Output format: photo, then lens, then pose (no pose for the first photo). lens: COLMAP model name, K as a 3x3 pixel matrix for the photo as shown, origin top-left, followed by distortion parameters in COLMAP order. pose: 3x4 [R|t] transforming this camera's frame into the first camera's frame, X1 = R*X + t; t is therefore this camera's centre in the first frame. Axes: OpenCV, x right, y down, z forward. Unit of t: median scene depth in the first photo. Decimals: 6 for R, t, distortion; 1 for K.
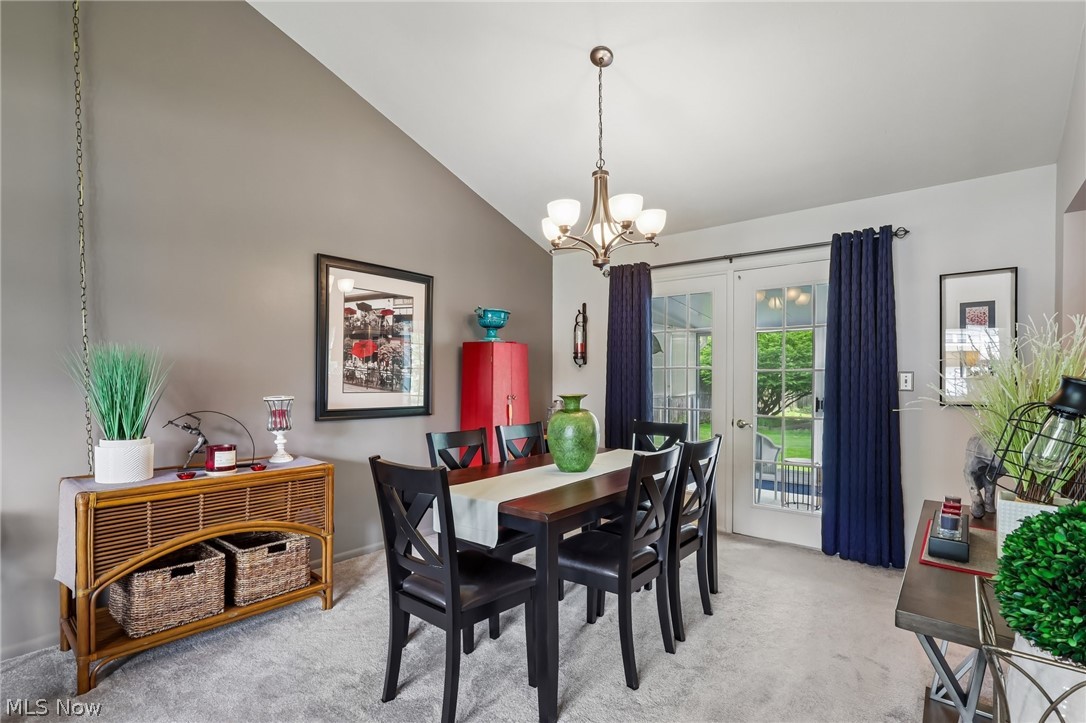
lens RADIAL K [[514.6, 0, 541.0], [0, 514.6, 369.4], [0, 0, 1]] dist [-0.001368, -0.000471]
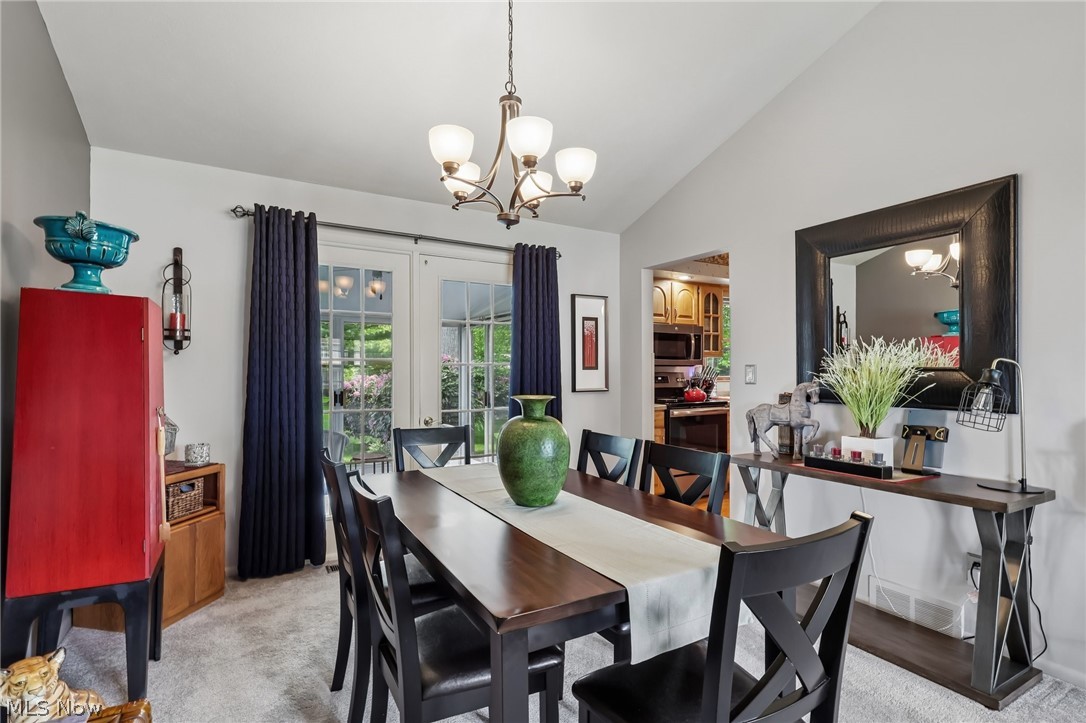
lens RADIAL K [[514.6, 0, 541.0], [0, 514.6, 369.4], [0, 0, 1]] dist [-0.001368, -0.000471]
pose [[0.348011, -0.004383, 0.937480, -0.467719], [-0.012317, 0.999881, 0.009247, 0.000837], [-0.937410, -0.014765, 0.347916, 0.566860]]
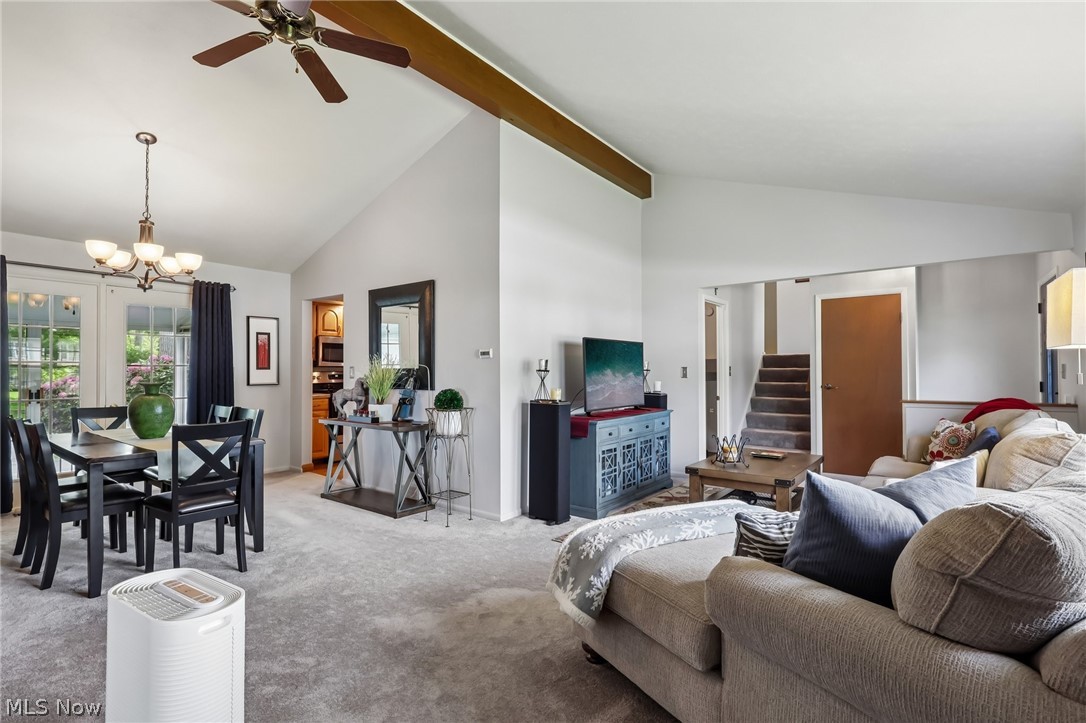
lens RADIAL K [[506.9, 0, 541.3], [0, 506.9, 364.0], [0, 0, 1]] dist [-0.002635, -0.000289]
pose [[-0.043763, 0.006909, 0.999018, -1.038640], [-0.015769, 0.999847, -0.007605, -0.009581], [-0.998918, -0.016086, -0.043647, 0.005771]]
